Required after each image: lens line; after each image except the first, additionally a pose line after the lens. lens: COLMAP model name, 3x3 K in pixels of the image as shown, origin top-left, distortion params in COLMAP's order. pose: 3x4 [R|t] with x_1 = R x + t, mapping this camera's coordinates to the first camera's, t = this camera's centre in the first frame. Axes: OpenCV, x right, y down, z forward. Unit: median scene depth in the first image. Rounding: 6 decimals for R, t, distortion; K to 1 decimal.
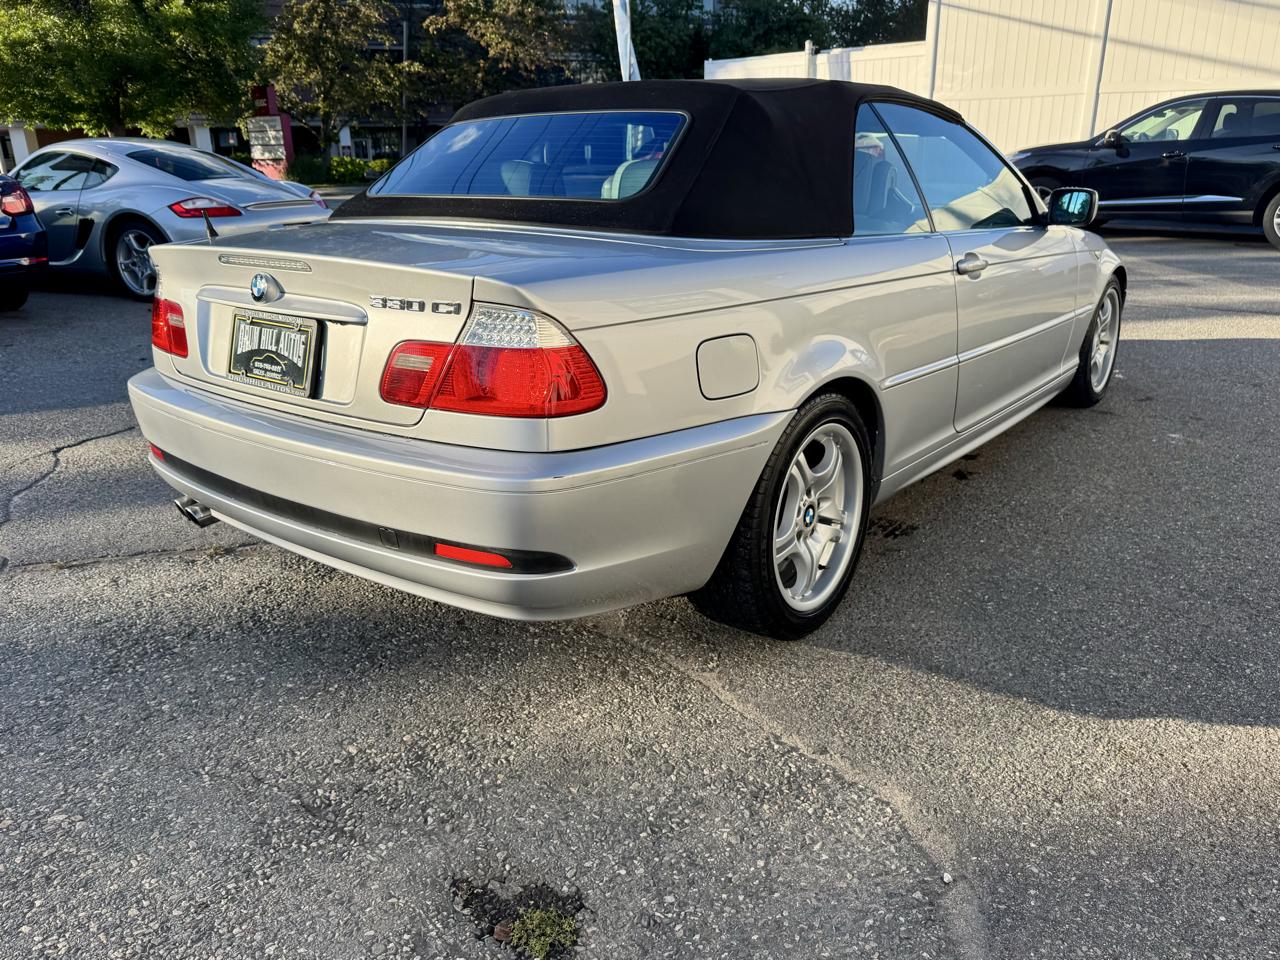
lens RADIAL K [[974.5, 0, 643.5], [0, 974.5, 508.6], [0, 0, 1]] dist [0.049570, -0.070035]
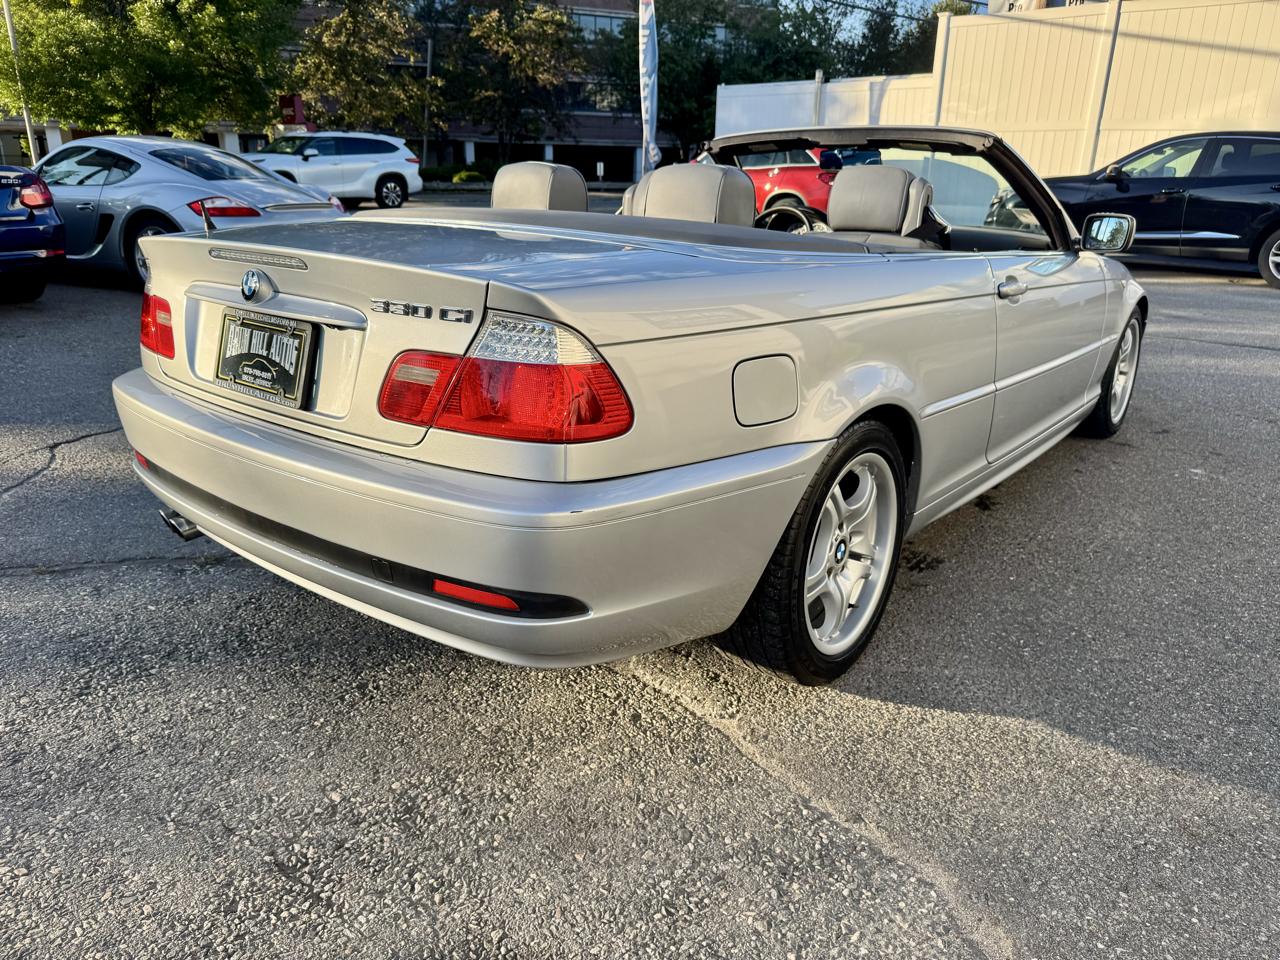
lens RADIAL K [[892.2, 0, 643.2], [0, 892.2, 487.8], [0, 0, 1]] dist [0.003616, -0.002850]
pose [[0.999382, 0.033444, 0.010807, -0.028703], [-0.033270, 0.999321, -0.015841, -0.033319], [-0.011329, 0.015472, 0.999816, 0.154295]]
